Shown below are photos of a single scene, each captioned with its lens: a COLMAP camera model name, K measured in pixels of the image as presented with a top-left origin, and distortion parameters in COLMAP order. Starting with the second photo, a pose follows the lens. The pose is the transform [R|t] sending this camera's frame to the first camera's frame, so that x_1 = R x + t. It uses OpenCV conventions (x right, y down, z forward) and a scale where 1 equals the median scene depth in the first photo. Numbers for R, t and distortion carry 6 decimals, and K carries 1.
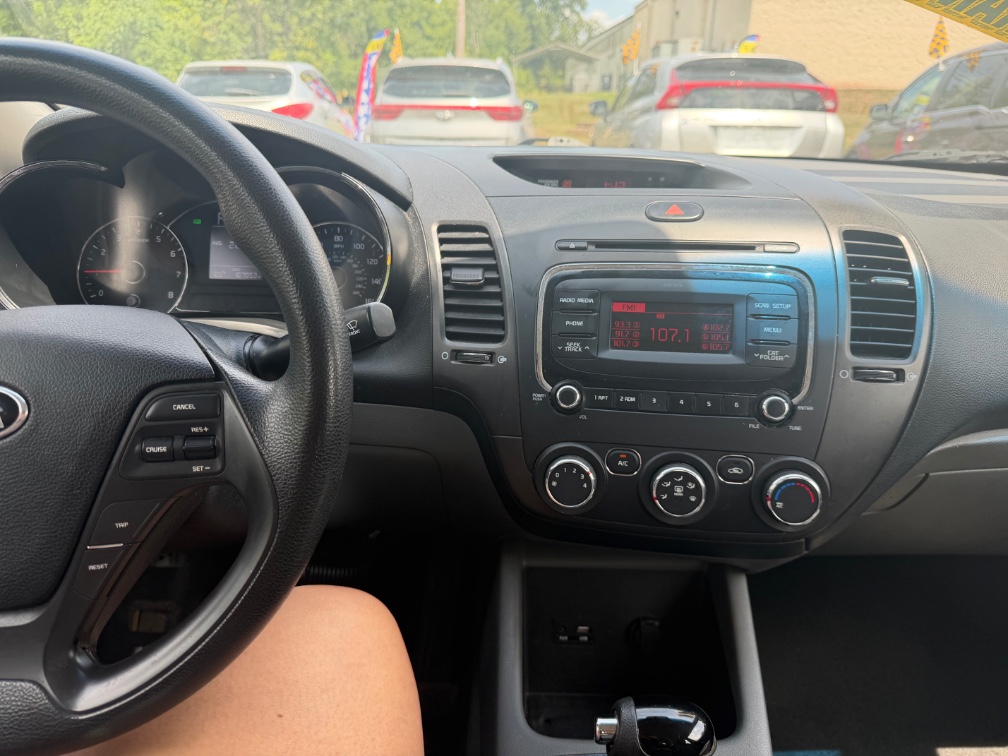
lens RADIAL K [[702.8, 0, 504.0], [0, 702.8, 378.0], [0, 0, 1]] dist [0.046018, -0.039197]
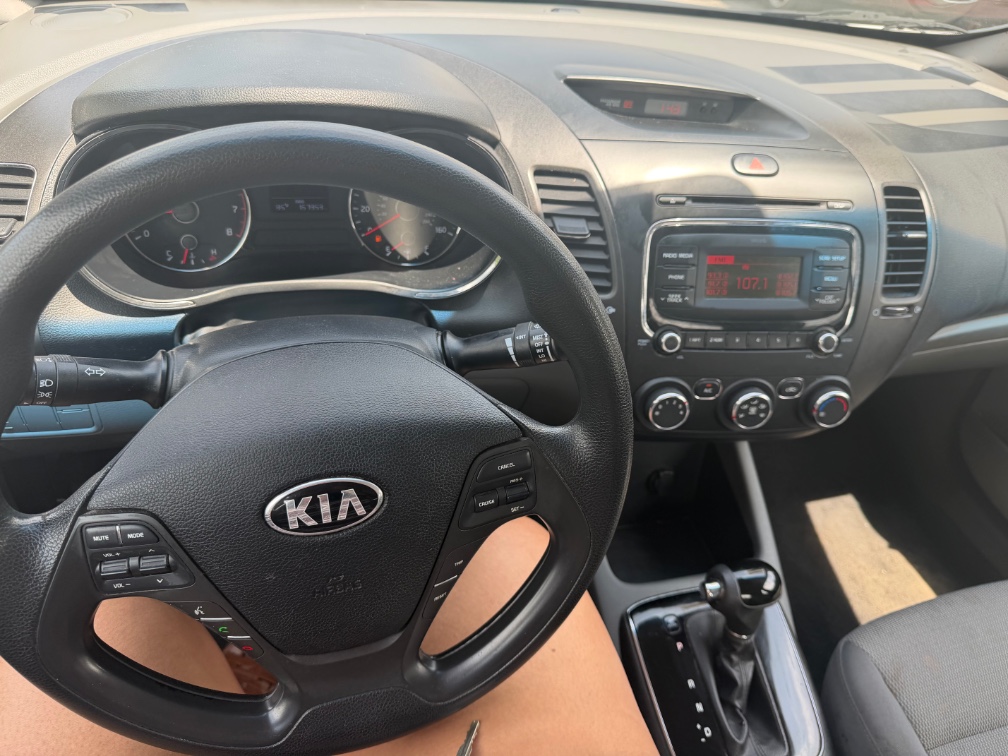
lens RADIAL K [[715.7, 0, 504.0], [0, 715.7, 378.0], [0, 0, 1]] dist [0.079999, -0.172675]
pose [[0.959202, -0.105679, 0.262228, -0.492091], [0.006170, 0.935117, 0.354285, -0.341287], [-0.282655, -0.338212, 0.897618, -0.017632]]
